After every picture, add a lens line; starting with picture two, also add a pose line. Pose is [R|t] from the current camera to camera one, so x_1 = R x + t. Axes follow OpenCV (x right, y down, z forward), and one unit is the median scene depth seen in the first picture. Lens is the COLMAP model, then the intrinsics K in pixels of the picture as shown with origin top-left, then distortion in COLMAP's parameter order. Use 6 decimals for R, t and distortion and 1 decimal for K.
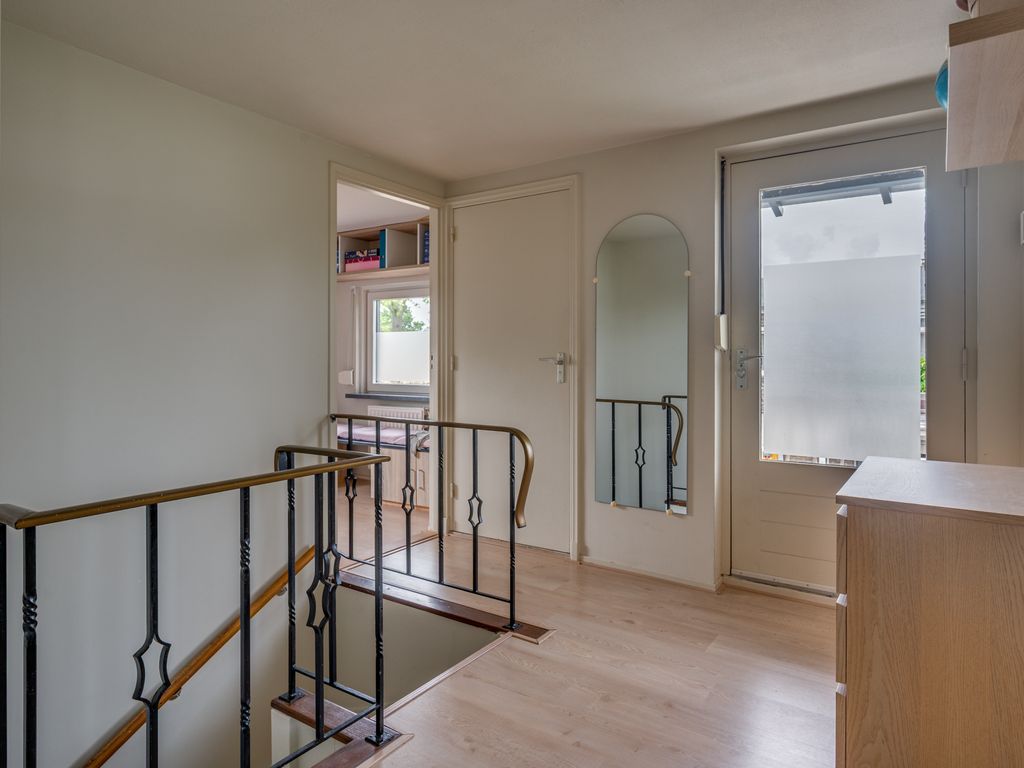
lens RADIAL K [[607.1, 0, 514.8], [0, 607.1, 367.2], [0, 0, 1]] dist [-0.006832, -0.002583]
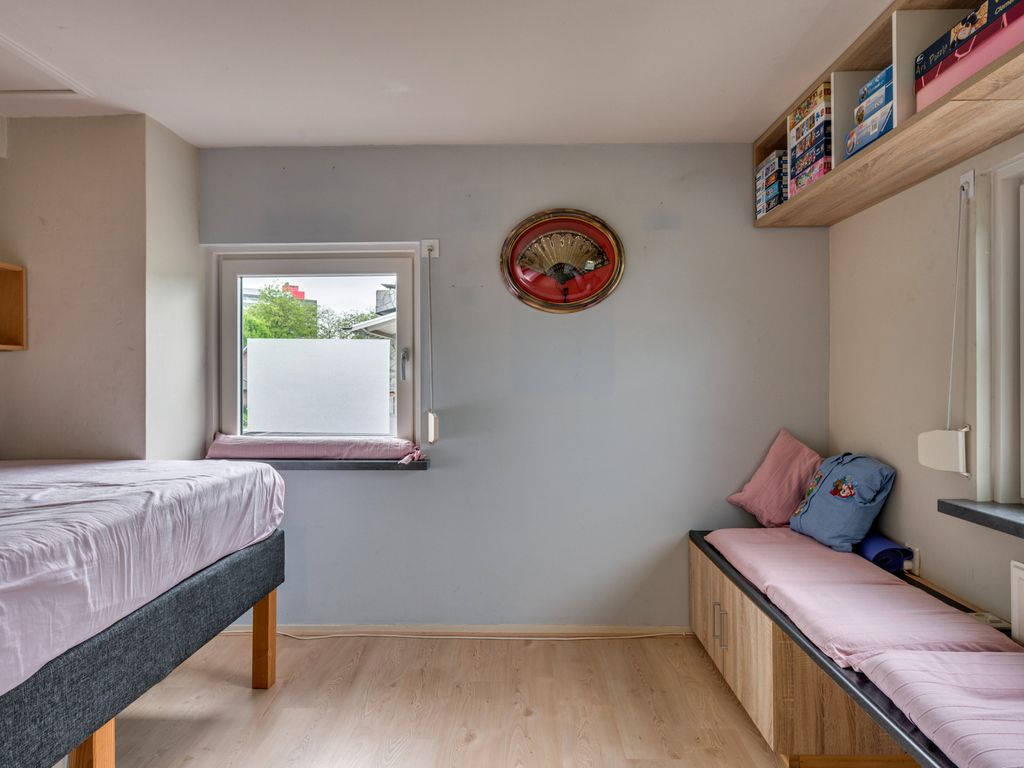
lens RADIAL K [[607.1, 0, 514.8], [0, 607.1, 367.2], [0, 0, 1]] dist [-0.006832, -0.002583]
pose [[0.527454, -0.006073, -0.849562, -0.118628], [-0.008334, 0.999889, -0.012321, -0.023344], [0.849542, 0.013579, 0.527345, 0.627005]]
